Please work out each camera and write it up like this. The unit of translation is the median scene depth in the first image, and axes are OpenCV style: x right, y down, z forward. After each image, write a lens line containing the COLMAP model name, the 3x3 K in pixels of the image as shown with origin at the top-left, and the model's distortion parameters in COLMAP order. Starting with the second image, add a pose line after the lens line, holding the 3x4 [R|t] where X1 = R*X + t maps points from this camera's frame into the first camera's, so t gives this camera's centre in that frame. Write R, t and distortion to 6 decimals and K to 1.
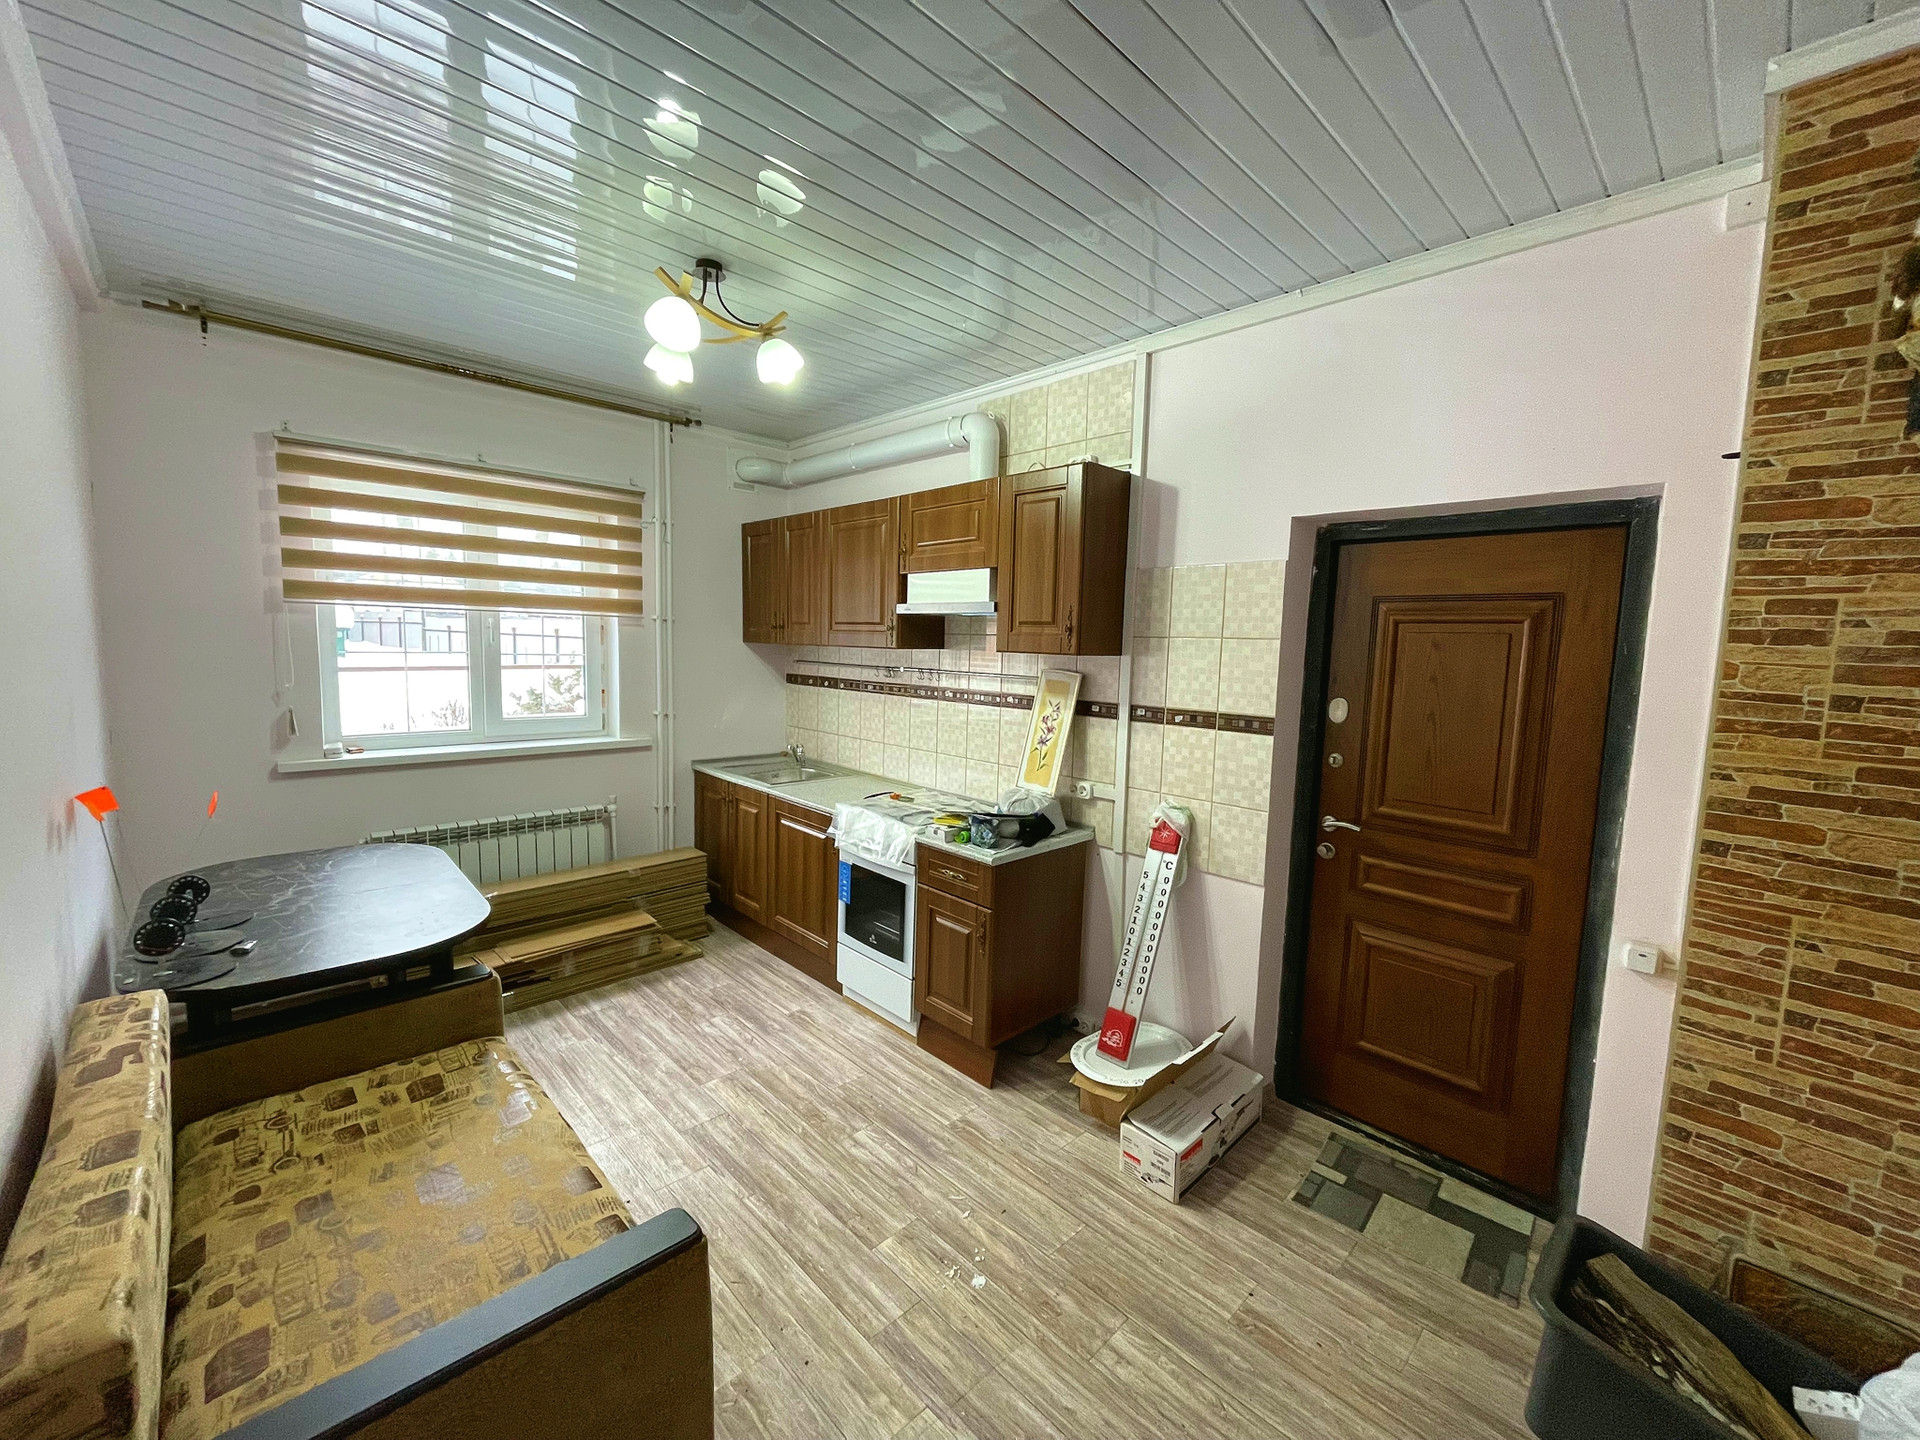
lens RADIAL K [[763.0, 0, 963.2], [0, 763.0, 716.5], [0, 0, 1]] dist [-0.000326, 0.000468]
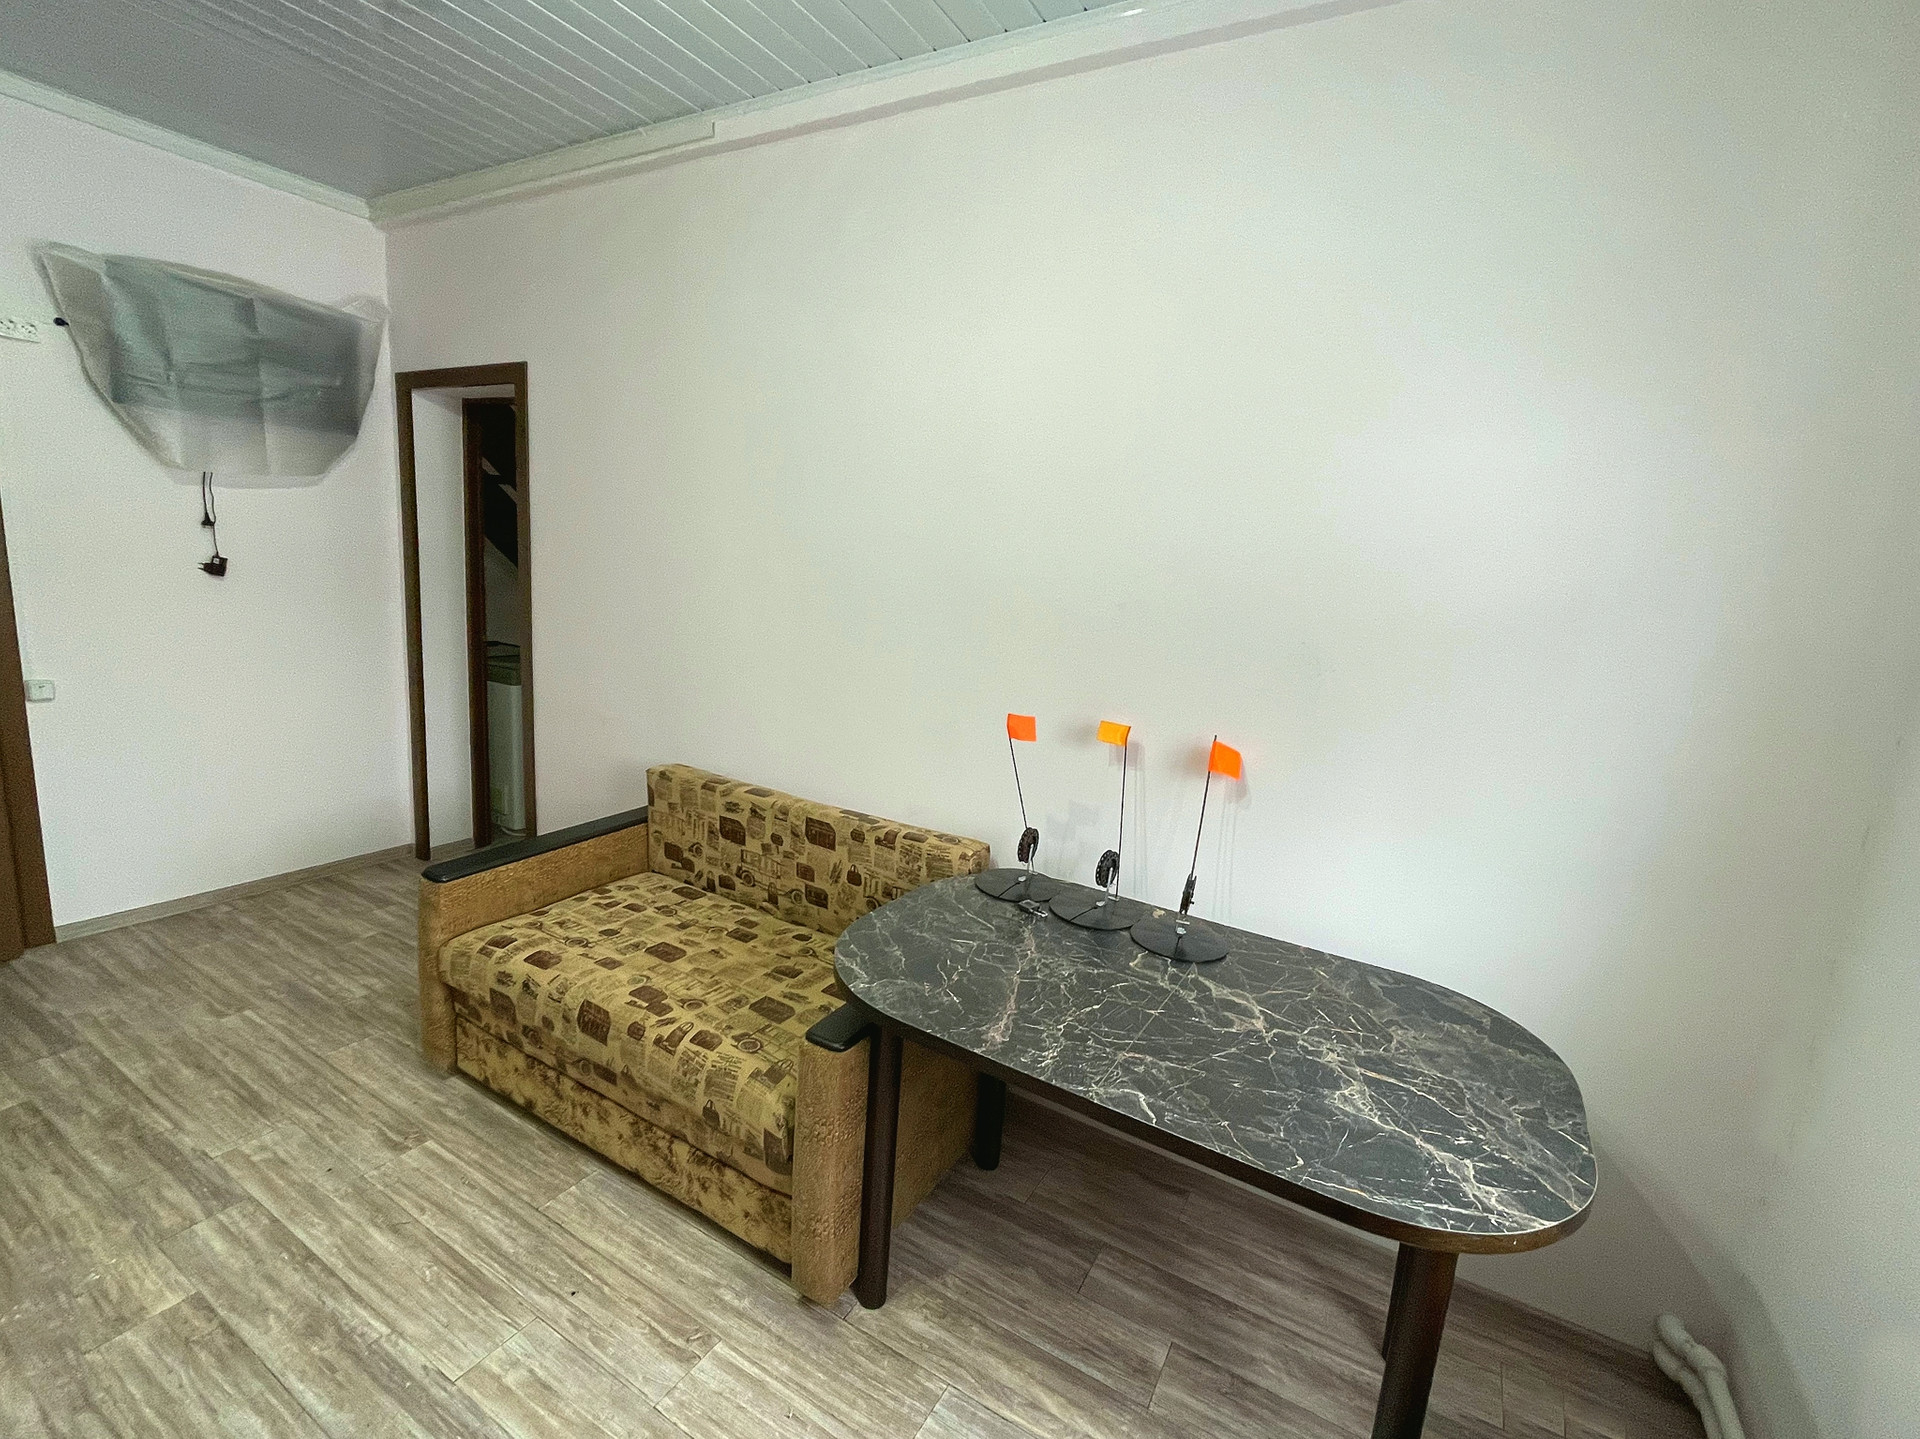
lens RADIAL K [[839.2, 0, 966.2], [0, 839.2, 709.1], [0, 0, 1]] dist [-0.003614, -0.000788]
pose [[-0.956577, -0.045115, -0.287967, -0.635278], [-0.124285, 0.956768, 0.262960, -0.170990], [0.263655, 0.287332, -0.920829, 1.956422]]
